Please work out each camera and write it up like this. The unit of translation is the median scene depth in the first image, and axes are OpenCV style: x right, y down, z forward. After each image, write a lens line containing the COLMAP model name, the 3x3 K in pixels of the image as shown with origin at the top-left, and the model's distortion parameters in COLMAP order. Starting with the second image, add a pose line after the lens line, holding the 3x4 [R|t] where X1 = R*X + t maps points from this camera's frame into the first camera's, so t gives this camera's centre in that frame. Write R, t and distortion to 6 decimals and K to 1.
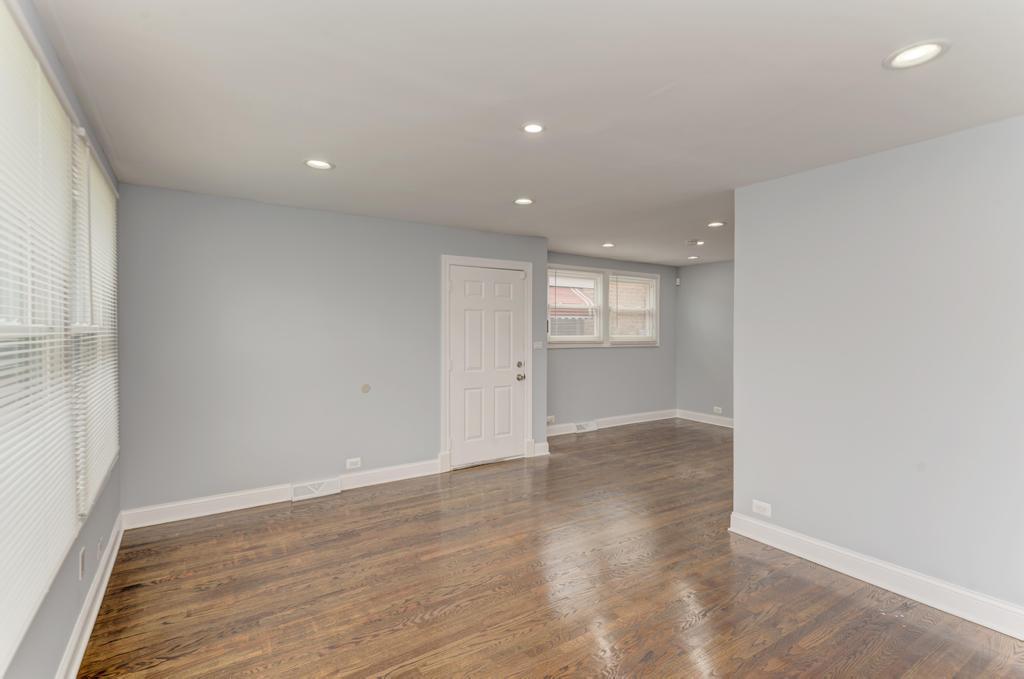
lens RADIAL K [[485.0, 0, 512.9], [0, 485.0, 336.3], [0, 0, 1]] dist [0.013224, -0.000733]
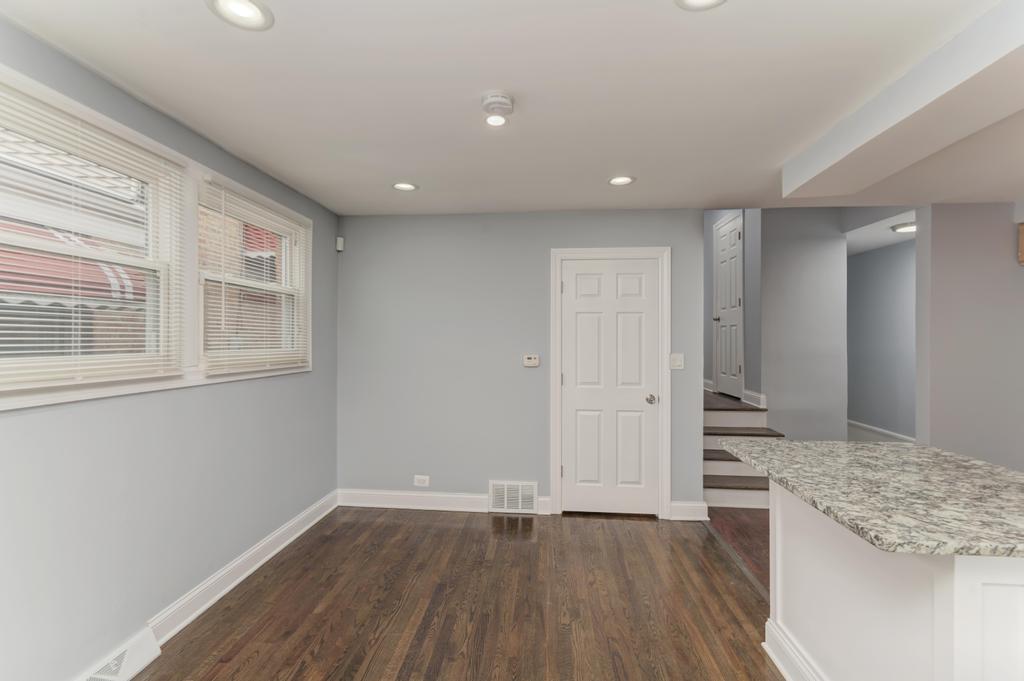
lens RADIAL K [[458.0, 0, 510.6], [0, 458.0, 336.2], [0, 0, 1]] dist [0.009095, -0.000391]
pose [[0.622777, 0.006804, 0.782370, 0.081387], [0.006464, 0.999883, -0.013841, -0.006003], [-0.782373, 0.013677, 0.622660, 0.648350]]
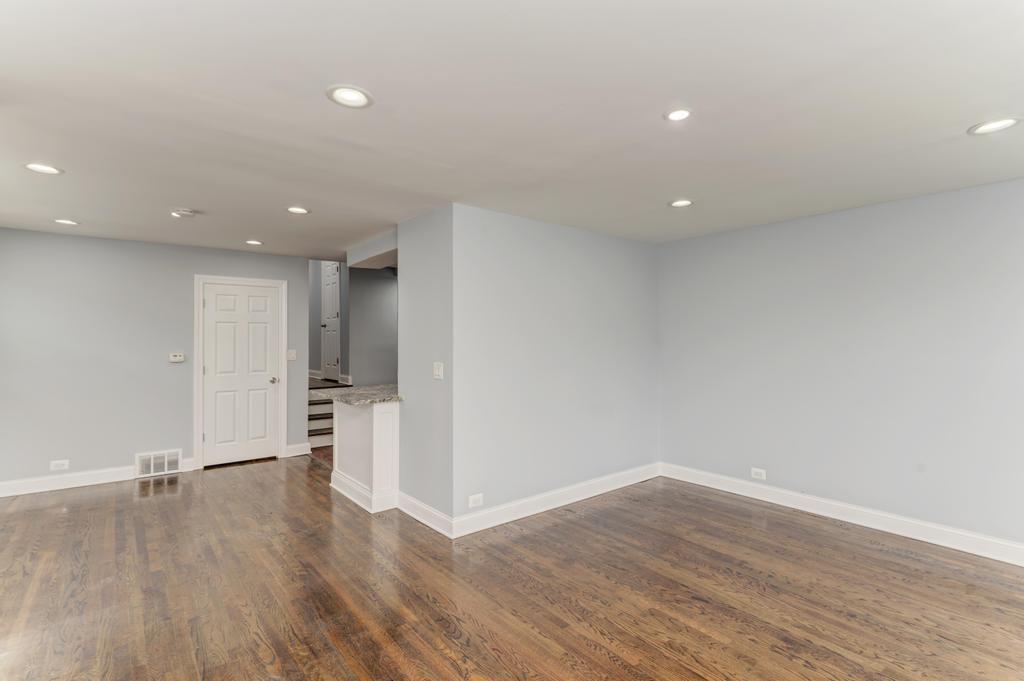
lens RADIAL K [[485.0, 0, 512.1], [0, 485.0, 335.5], [0, 0, 1]] dist [0.013224, -0.000733]
pose [[-0.086754, 0.008860, 0.996190, -0.298521], [0.014397, 0.999867, -0.007639, -0.005542], [-0.996126, 0.013679, -0.086870, 0.505217]]
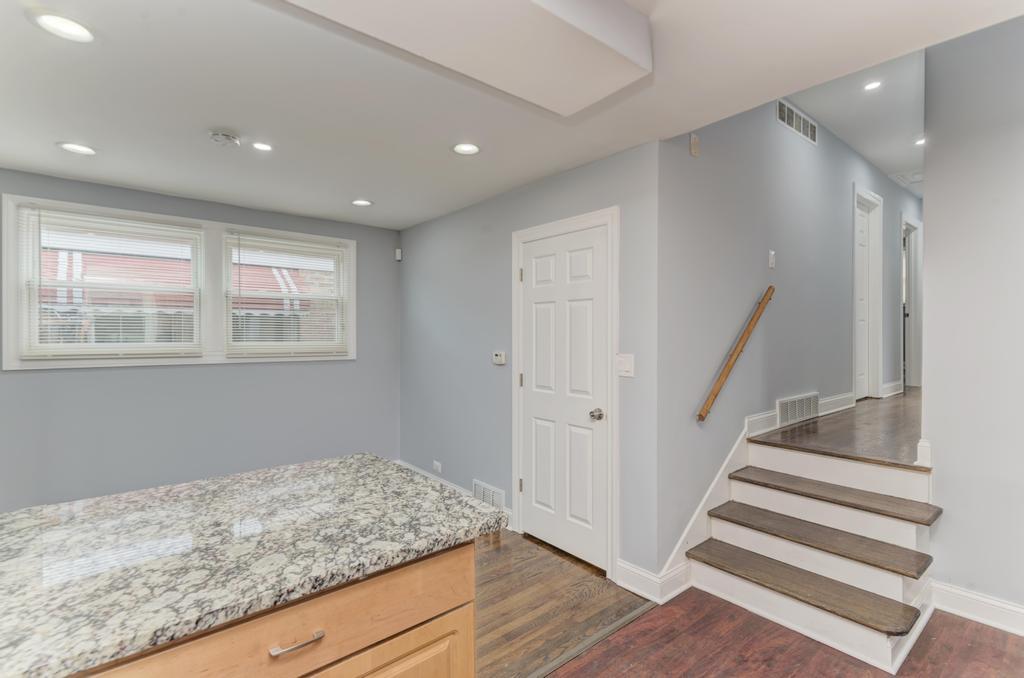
lens RADIAL K [[485.0, 0, 503.9], [0, 485.0, 334.9], [0, 0, 1]] dist [0.013224, -0.000733]
pose [[0.995596, -0.000184, 0.093752, 0.489569], [0.001128, 0.999949, -0.010013, -0.003884], [-0.093746, 0.010075, 0.995545, 0.435659]]
